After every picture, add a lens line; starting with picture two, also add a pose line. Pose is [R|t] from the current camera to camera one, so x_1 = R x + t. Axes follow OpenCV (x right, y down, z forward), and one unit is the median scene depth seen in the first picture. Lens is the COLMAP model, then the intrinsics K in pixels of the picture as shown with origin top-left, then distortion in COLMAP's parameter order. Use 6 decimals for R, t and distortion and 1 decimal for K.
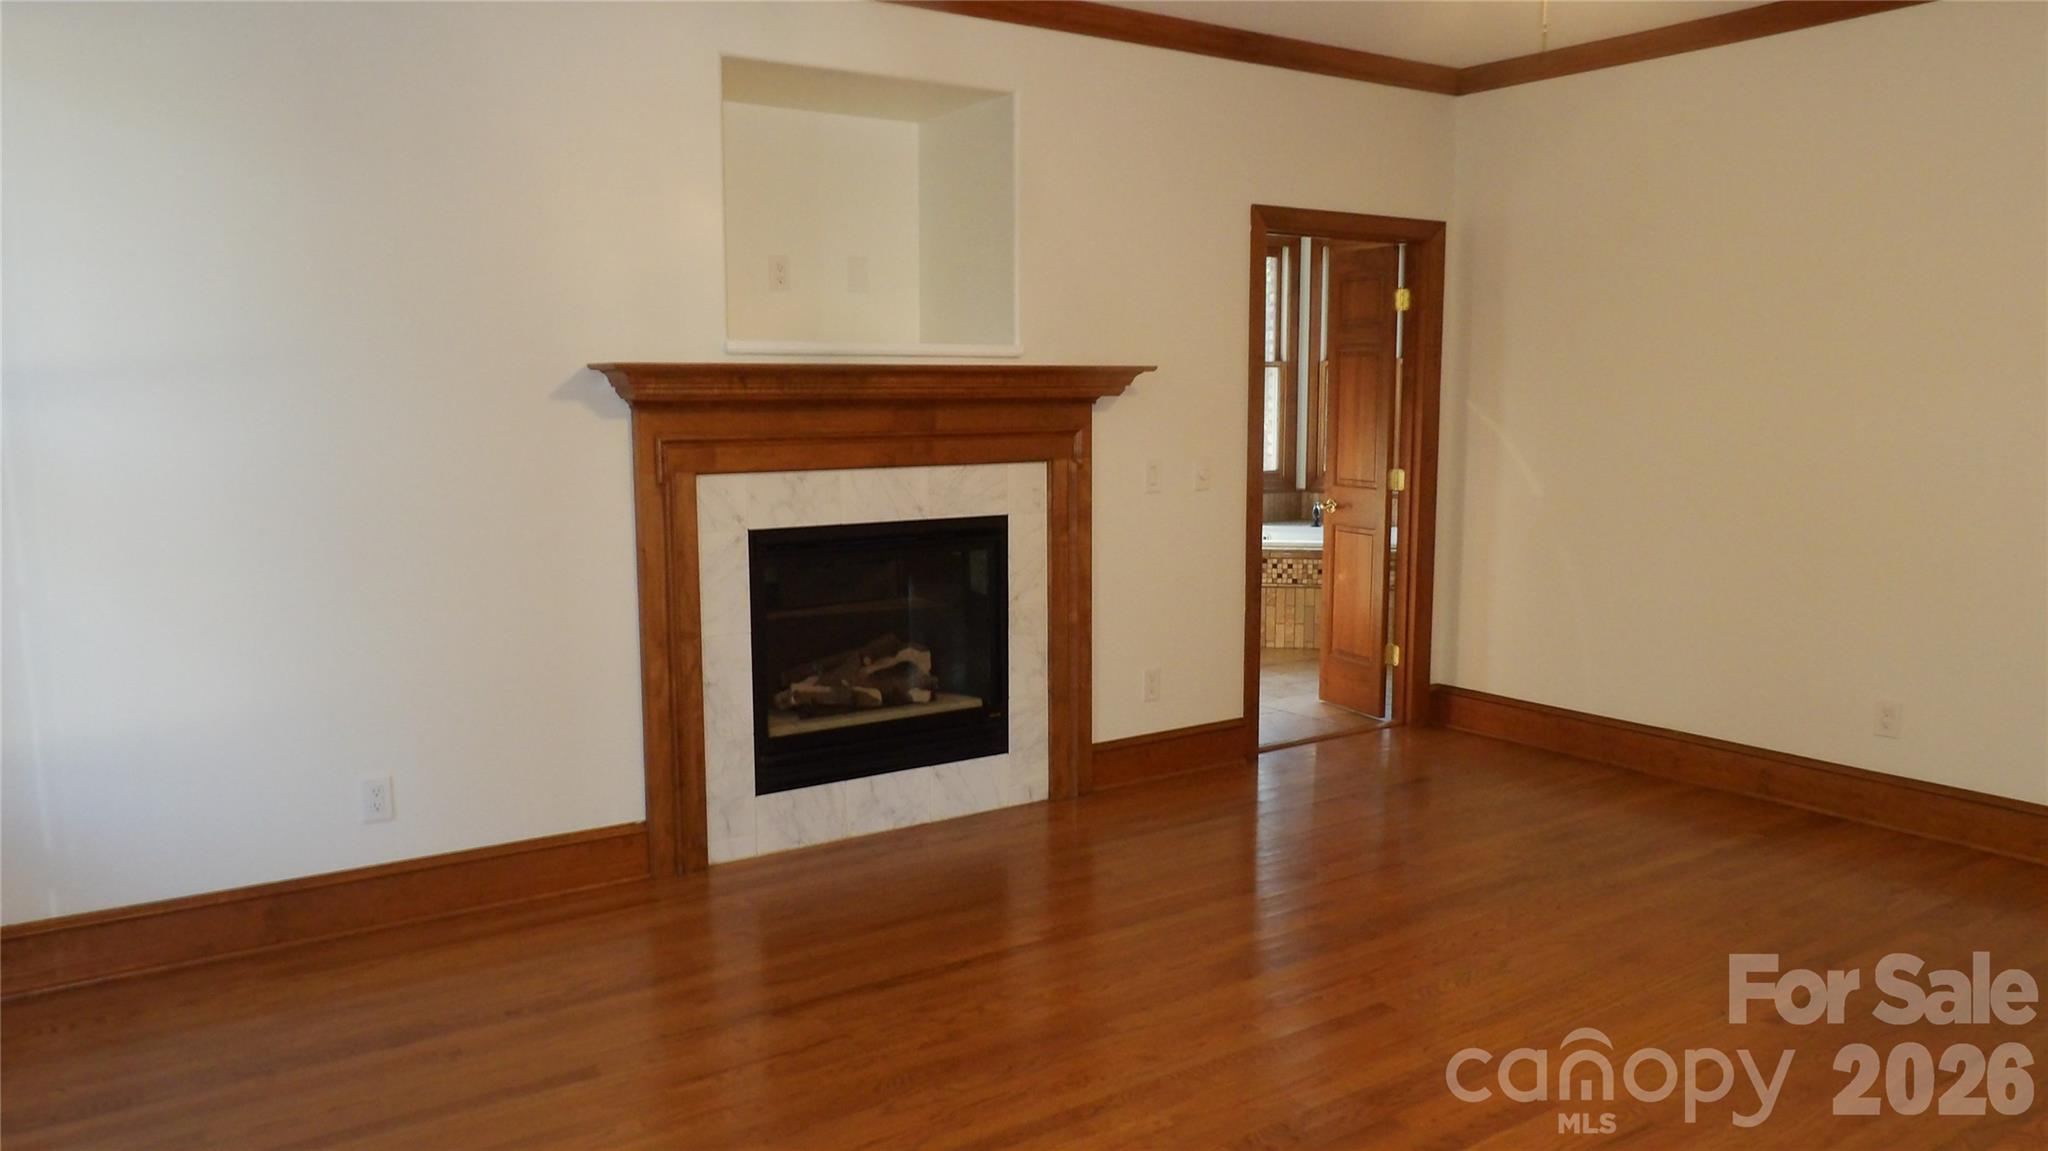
lens RADIAL K [[1477.2, 0, 1004.0], [0, 1477.2, 591.0], [0, 0, 1]] dist [-0.045235, 0.064908]
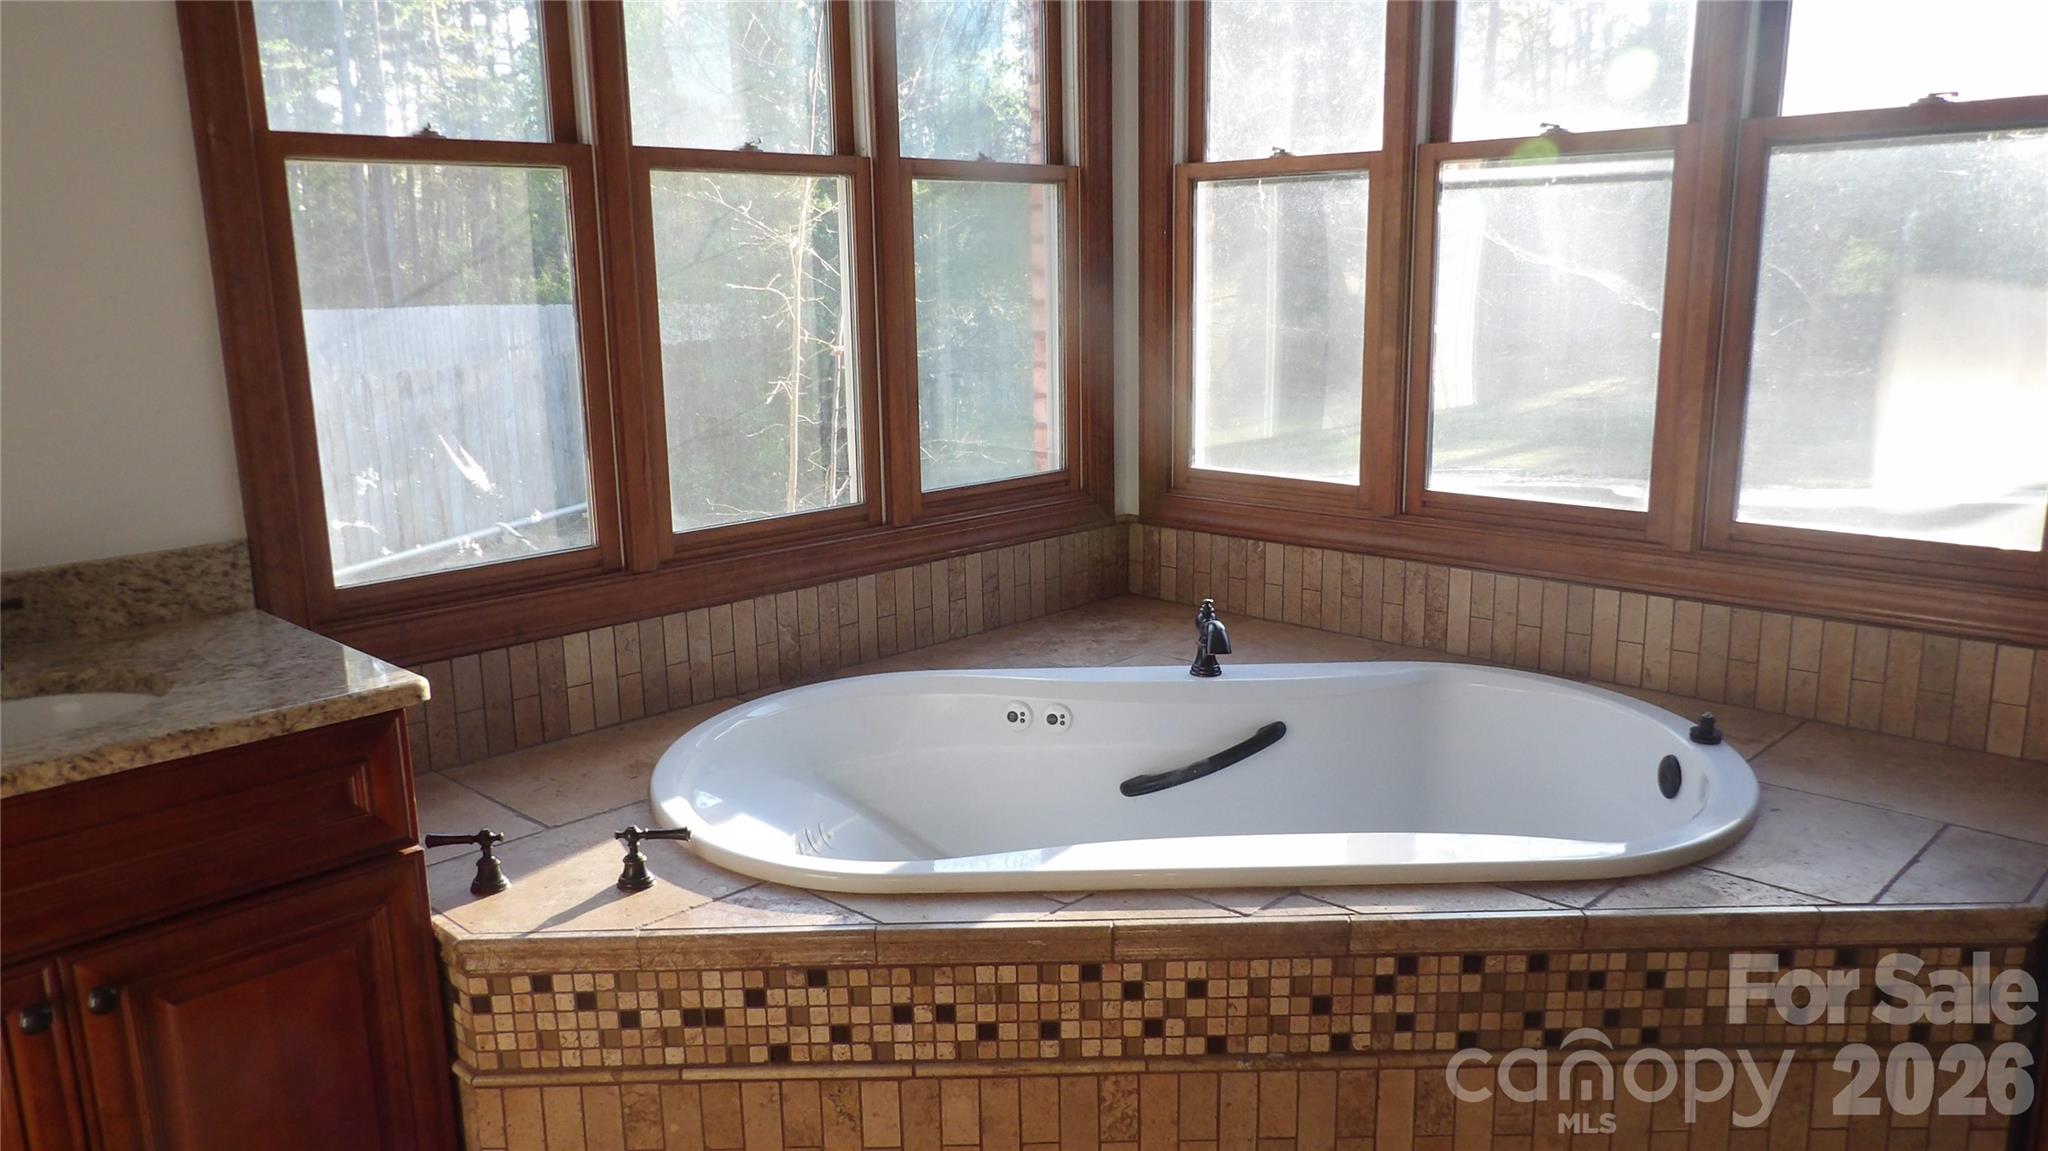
lens RADIAL K [[1477.2, 0, 1004.0], [0, 1477.2, 591.0], [0, 0, 1]] dist [-0.045235, 0.064908]
pose [[0.981883, -0.059254, 0.179984, 0.124473], [0.044388, 0.995346, 0.085529, -0.101897], [-0.184214, -0.075990, 0.979944, 0.776546]]
